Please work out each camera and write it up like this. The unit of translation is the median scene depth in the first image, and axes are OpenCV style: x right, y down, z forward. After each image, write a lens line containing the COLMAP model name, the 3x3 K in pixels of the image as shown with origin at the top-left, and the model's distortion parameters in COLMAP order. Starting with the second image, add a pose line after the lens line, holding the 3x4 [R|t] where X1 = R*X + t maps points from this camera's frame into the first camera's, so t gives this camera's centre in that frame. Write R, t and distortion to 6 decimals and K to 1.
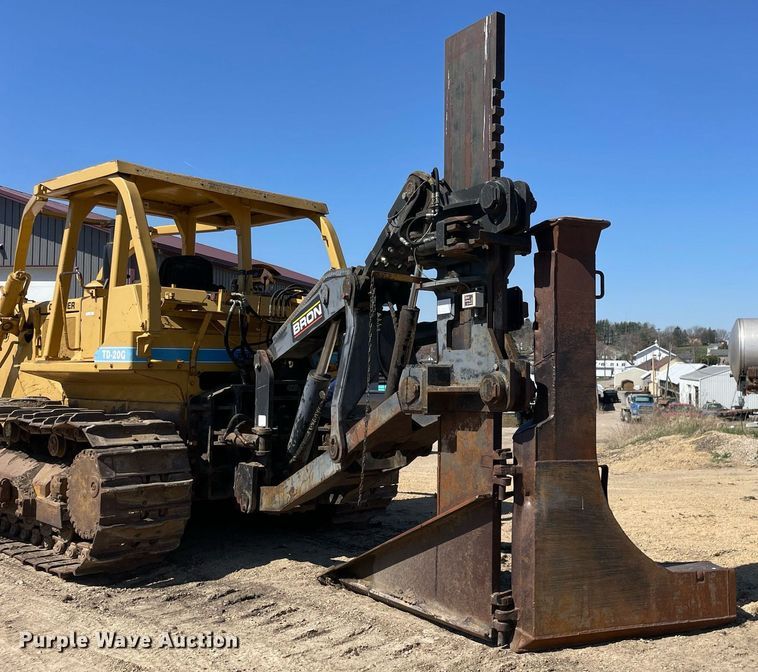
lens RADIAL K [[772.9, 0, 515.6], [0, 772.9, 318.6], [0, 0, 1]] dist [0.036193, 0.000000]
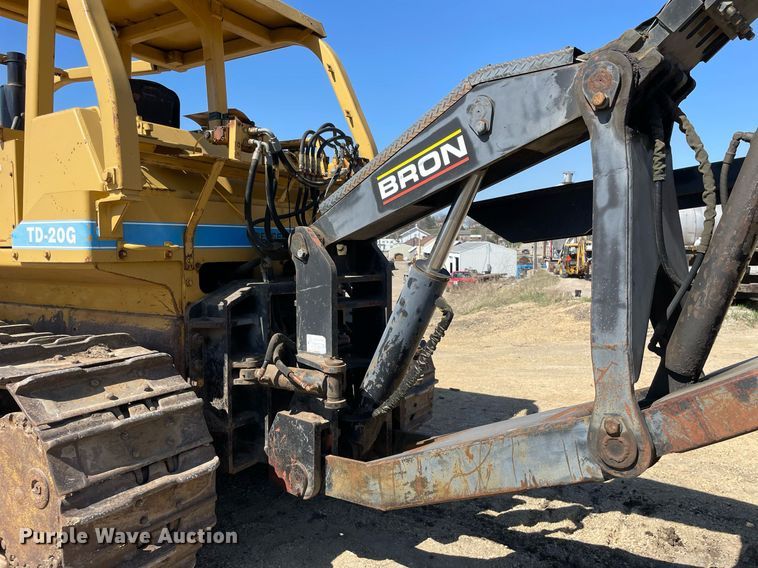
lens RADIAL K [[567.2, 0, 372.0], [0, 567.2, 274.1], [0, 0, 1]] dist [0.057407, -0.058822]
pose [[0.994840, -0.014204, 0.100456, -0.335105], [0.002549, 0.993337, 0.115214, 0.027997], [-0.101423, -0.114363, 0.988248, 0.582363]]
